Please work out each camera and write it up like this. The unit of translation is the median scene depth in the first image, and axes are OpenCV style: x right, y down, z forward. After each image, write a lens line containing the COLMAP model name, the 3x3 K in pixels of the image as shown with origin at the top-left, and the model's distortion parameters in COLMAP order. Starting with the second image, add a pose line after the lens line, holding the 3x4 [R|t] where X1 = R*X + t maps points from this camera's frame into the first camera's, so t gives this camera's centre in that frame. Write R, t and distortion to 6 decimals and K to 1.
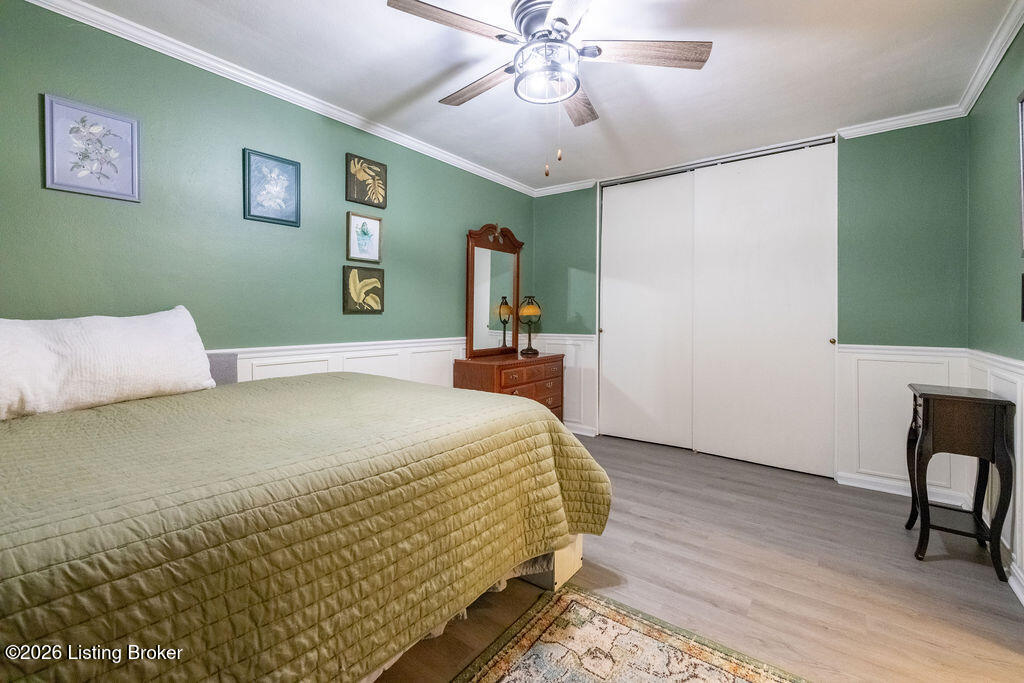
lens RADIAL K [[441.5, 0, 500.8], [0, 441.5, 314.2], [0, 0, 1]] dist [-0.000038, -0.000014]
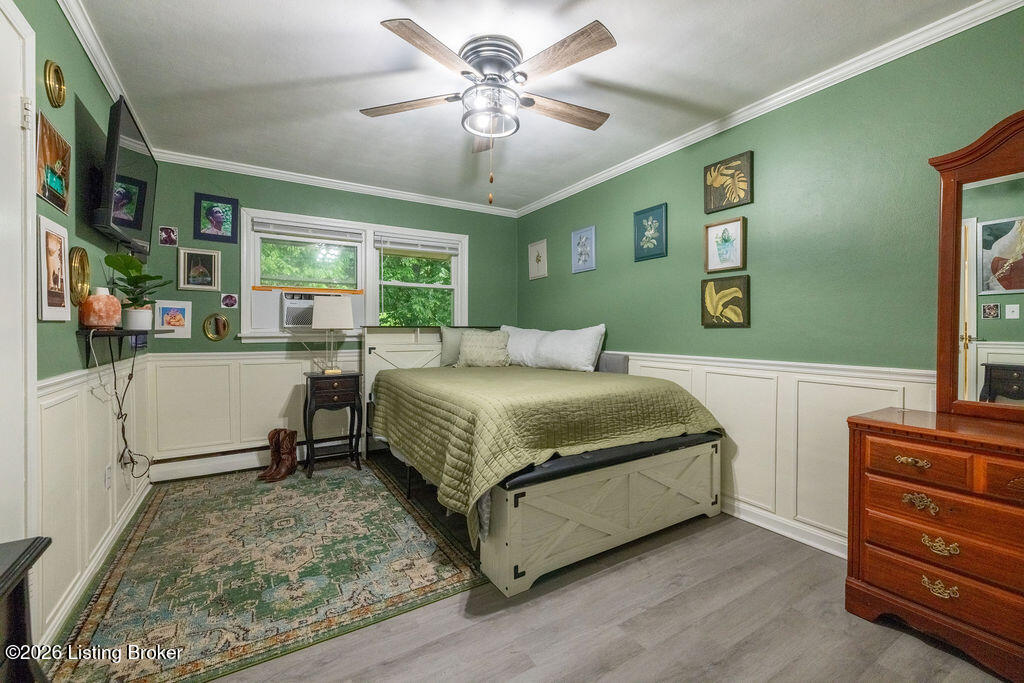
lens RADIAL K [[430.8, 0, 510.6], [0, 430.8, 332.6], [0, 0, 1]] dist [0.001942, 0.000043]
pose [[-0.354438, -0.000462, -0.935080, 0.712059], [-0.001520, 0.999999, 0.000082, 0.010595], [0.935078, 0.001450, -0.354438, 0.918703]]
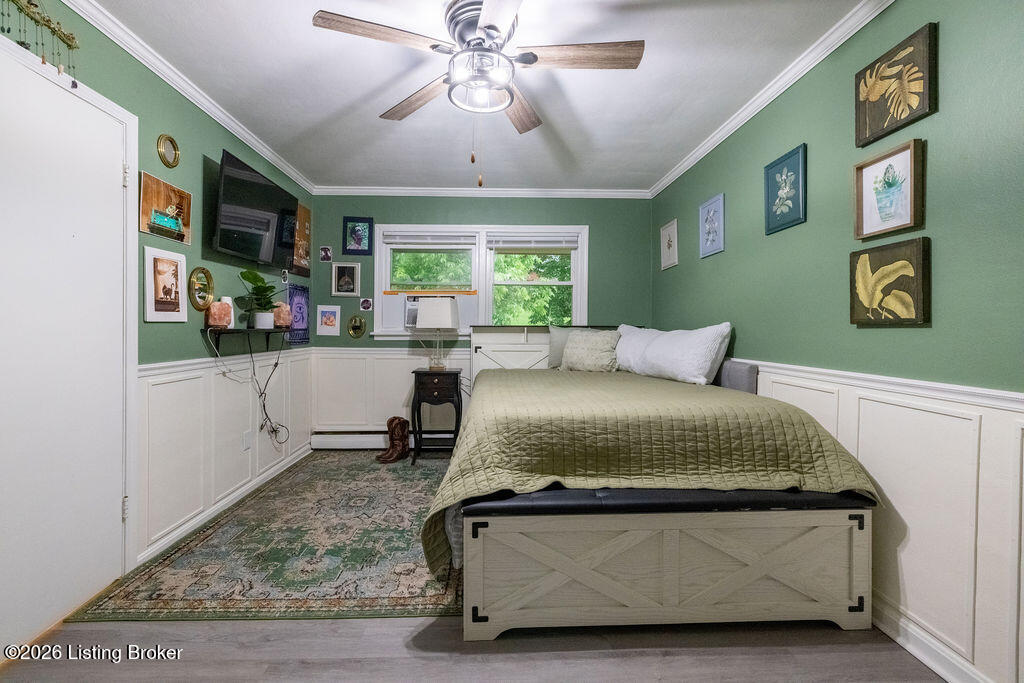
lens RADIAL K [[433.9, 0, 498.4], [0, 433.9, 330.7], [0, 0, 1]] dist [0.001422, 0.000047]
pose [[-0.774583, -0.006790, -0.632436, 0.439998], [-0.007793, 0.999969, -0.001191, 0.008674], [0.632424, 0.004006, -0.774612, 1.139430]]
